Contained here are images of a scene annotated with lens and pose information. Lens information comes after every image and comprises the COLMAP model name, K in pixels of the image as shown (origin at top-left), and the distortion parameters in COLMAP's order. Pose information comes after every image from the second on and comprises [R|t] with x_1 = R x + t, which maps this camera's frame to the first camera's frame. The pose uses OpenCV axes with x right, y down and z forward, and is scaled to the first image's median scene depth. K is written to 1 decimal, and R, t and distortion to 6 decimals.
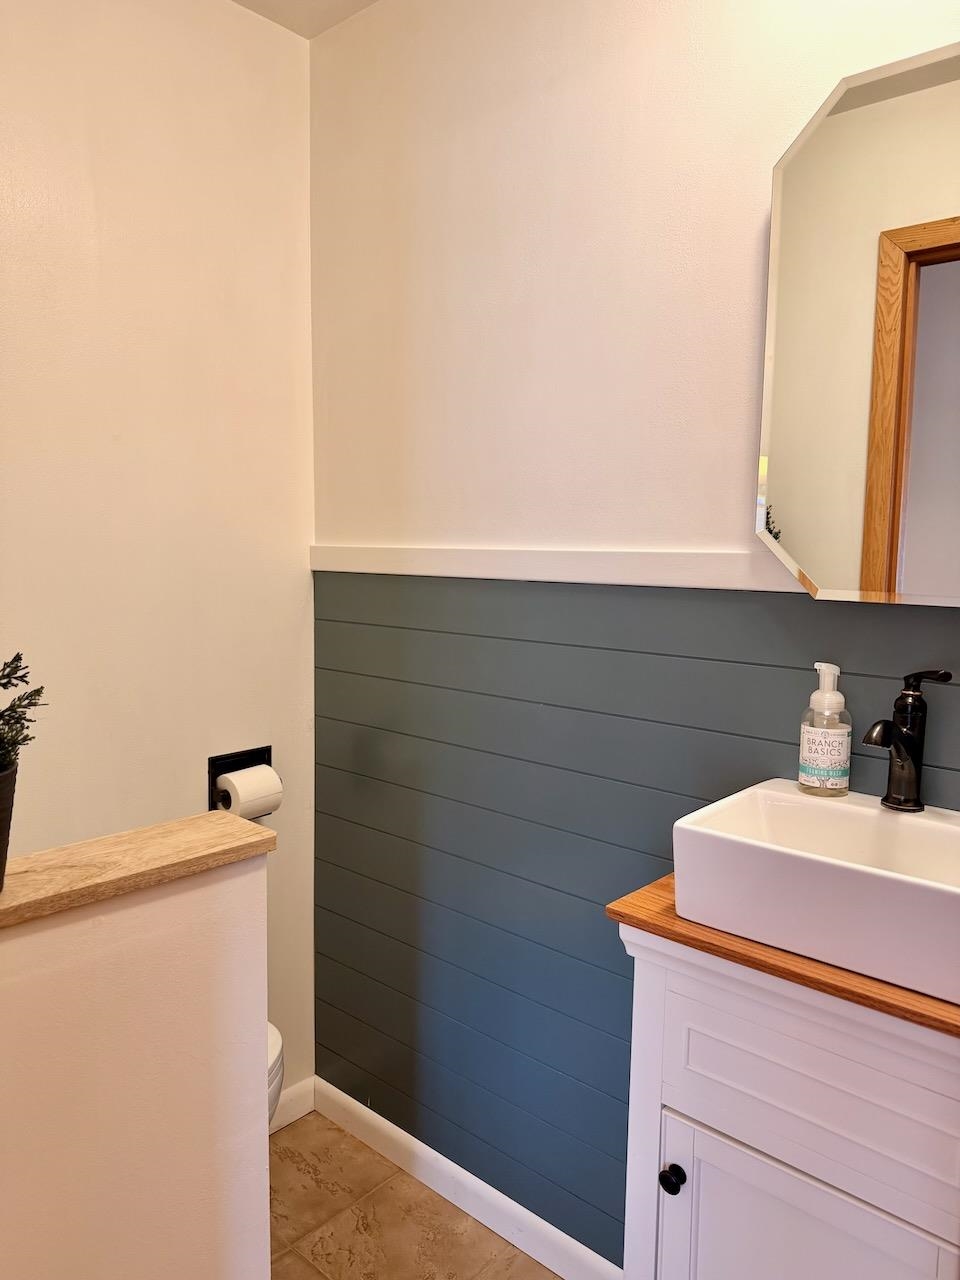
lens RADIAL K [[895.3, 0, 469.4], [0, 895.3, 640.5], [0, 0, 1]] dist [0.059208, -0.084404]
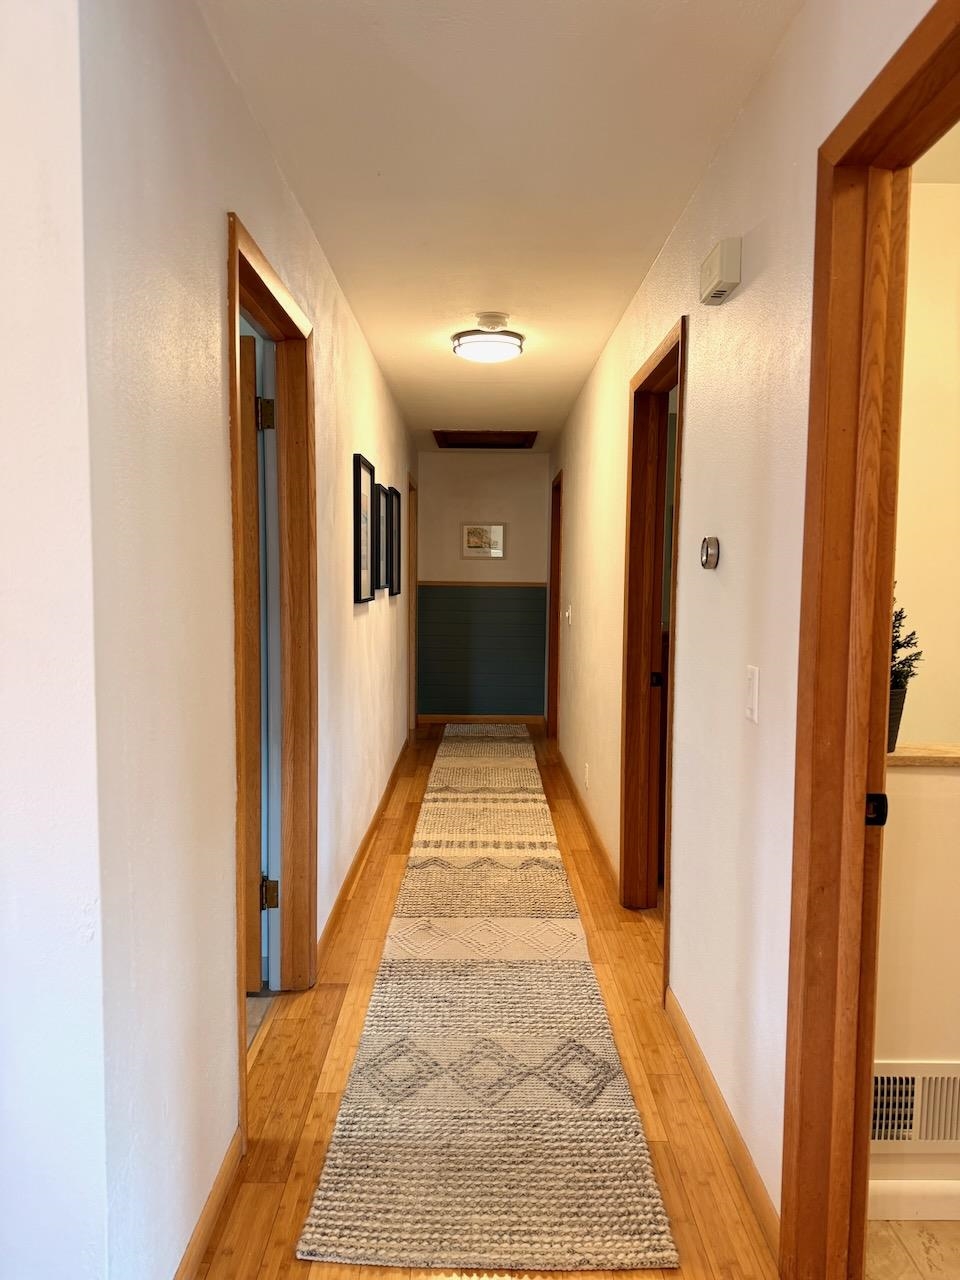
lens RADIAL K [[895.3, 0, 481.0], [0, 895.3, 641.9], [0, 0, 1]] dist [0.059208, -0.084404]
pose [[0.666961, 0.055330, -0.743036, 0.256284], [-0.077405, 0.996988, 0.004761, 0.074057], [0.741061, 0.054339, 0.669235, -0.764469]]
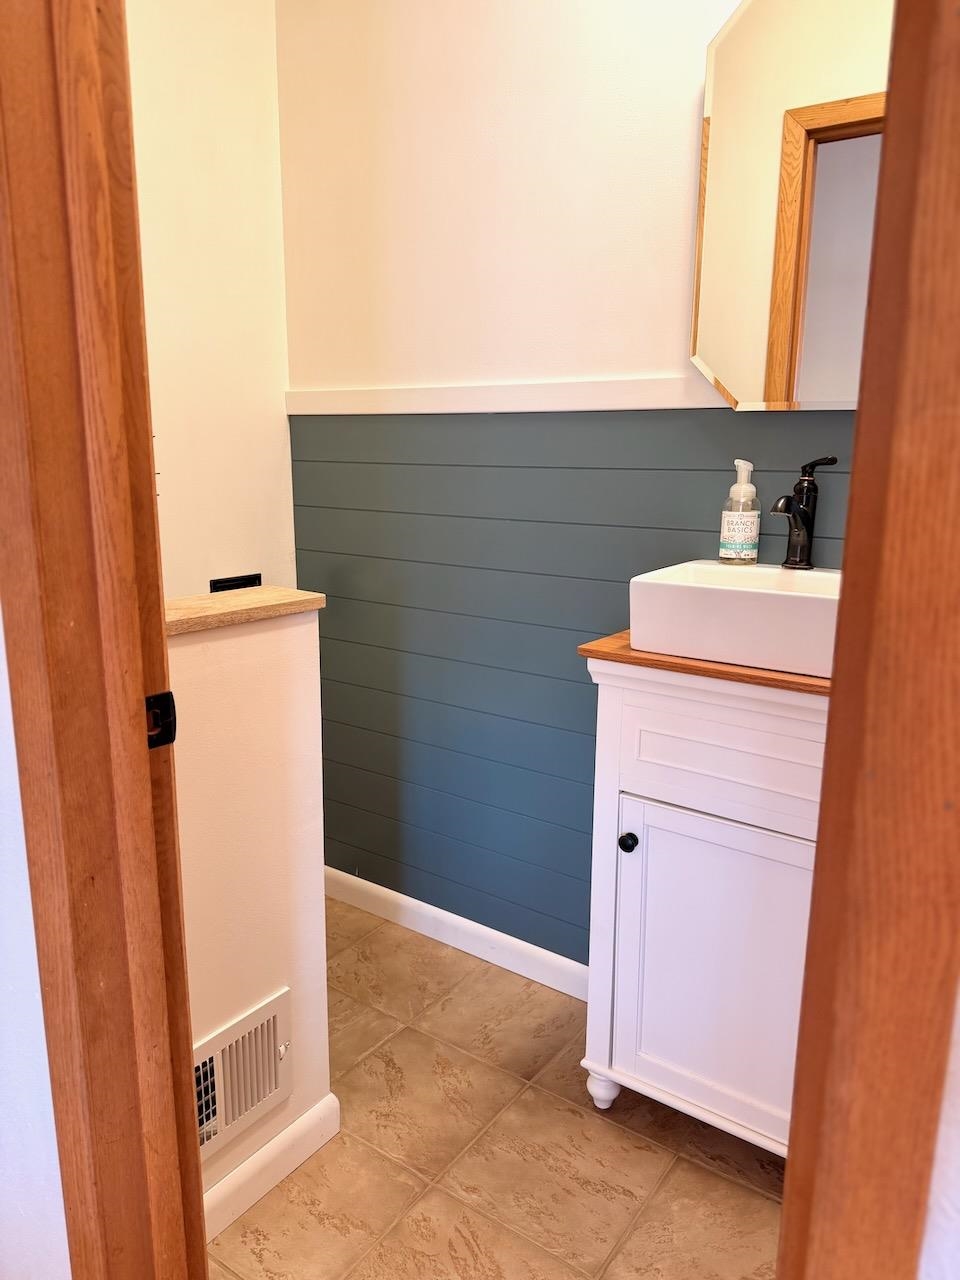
lens RADIAL K [[895.3, 0, 468.0], [0, 895.3, 637.1], [0, 0, 1]] dist [0.059208, -0.084404]
pose [[0.993998, -0.028695, 0.105564, -0.133298], [0.017147, 0.993926, 0.108709, 0.126437], [-0.108042, -0.106247, 0.988453, -0.246615]]
